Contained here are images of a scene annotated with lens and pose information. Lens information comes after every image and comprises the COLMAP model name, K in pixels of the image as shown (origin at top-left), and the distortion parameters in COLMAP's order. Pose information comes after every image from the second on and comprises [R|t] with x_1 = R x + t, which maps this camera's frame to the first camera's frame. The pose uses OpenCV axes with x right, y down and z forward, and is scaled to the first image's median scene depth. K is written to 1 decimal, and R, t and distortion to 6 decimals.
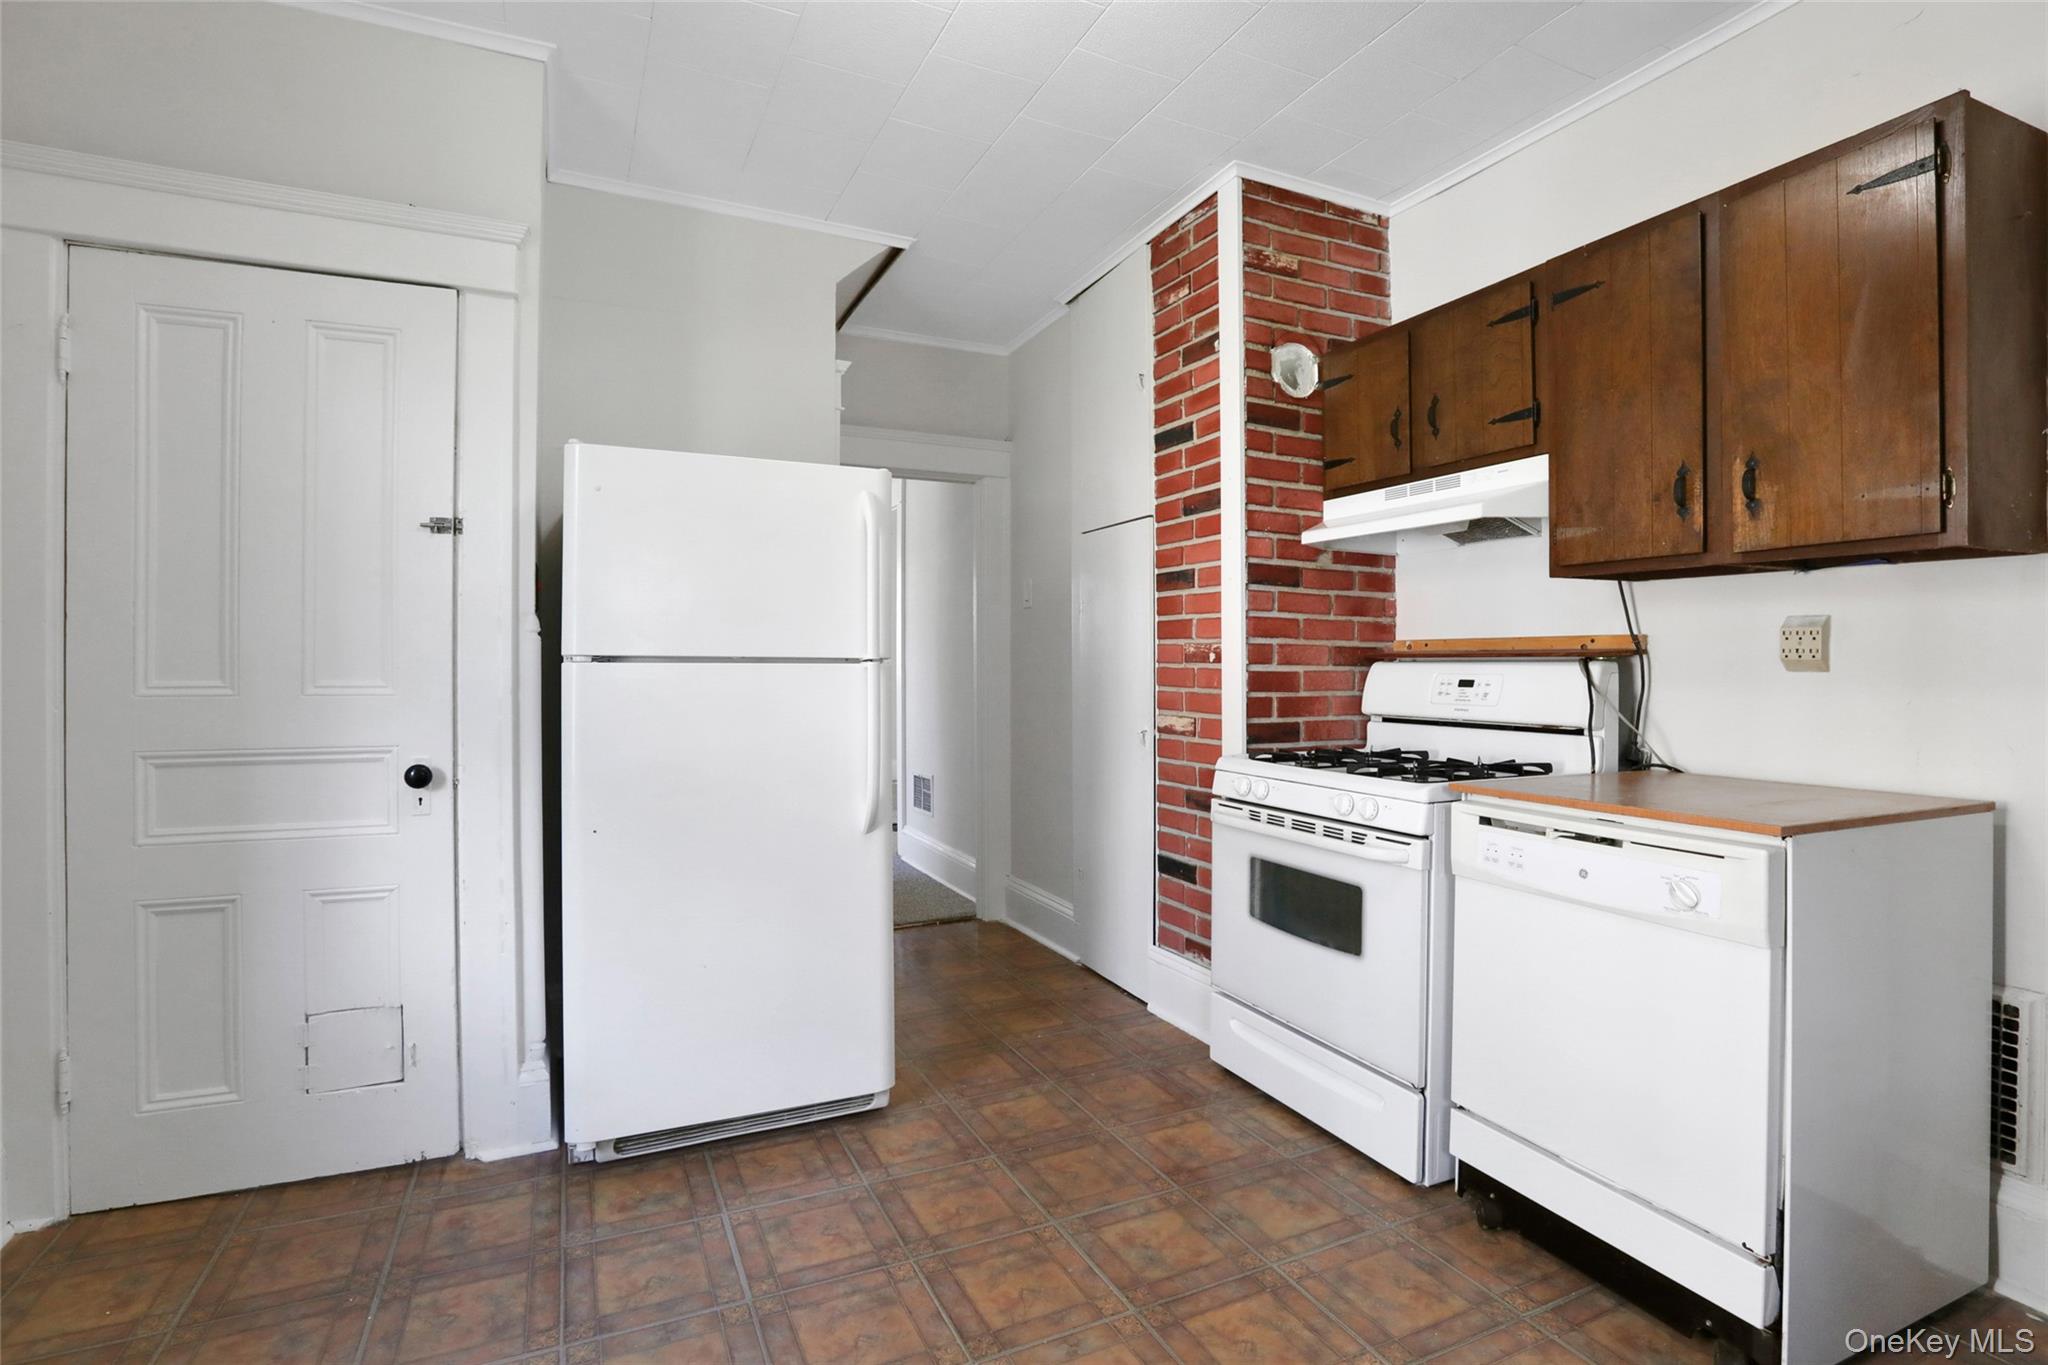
lens RADIAL K [[962.8, 0, 1023.6], [0, 962.8, 662.0], [0, 0, 1]] dist [-0.068359, 0.029518]
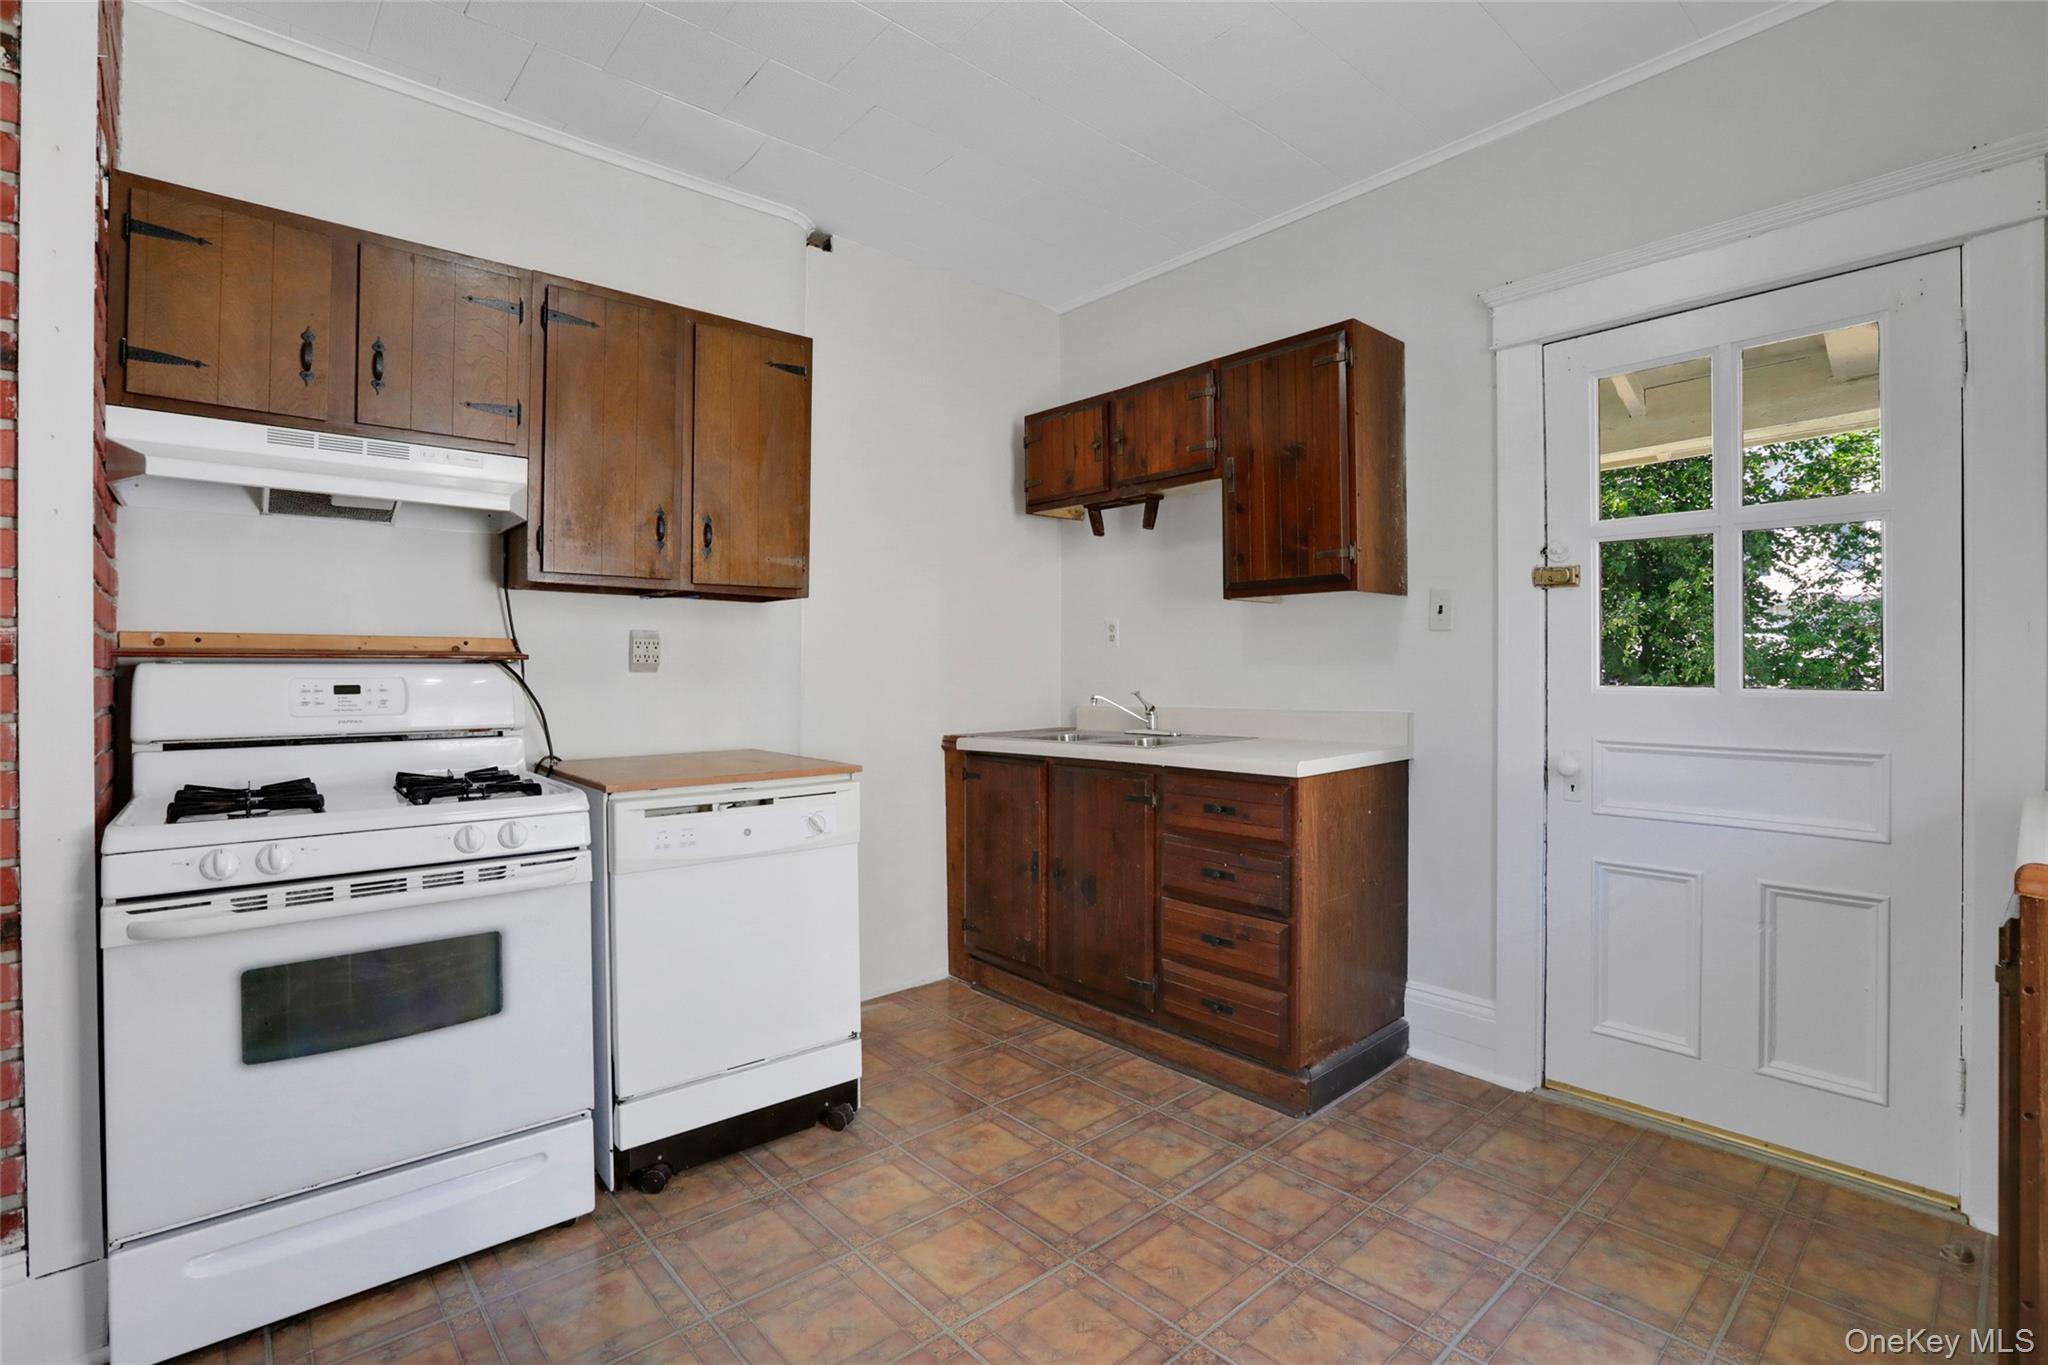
lens RADIAL K [[962.8, 0, 1023.6], [0, 962.8, 662.0], [0, 0, 1]] dist [-0.068359, 0.029518]
pose [[-0.288995, 0.004812, 0.957318, -0.587880], [-0.001951, 0.999982, -0.005615, 0.002246], [-0.957329, -0.003491, -0.288981, 0.806993]]
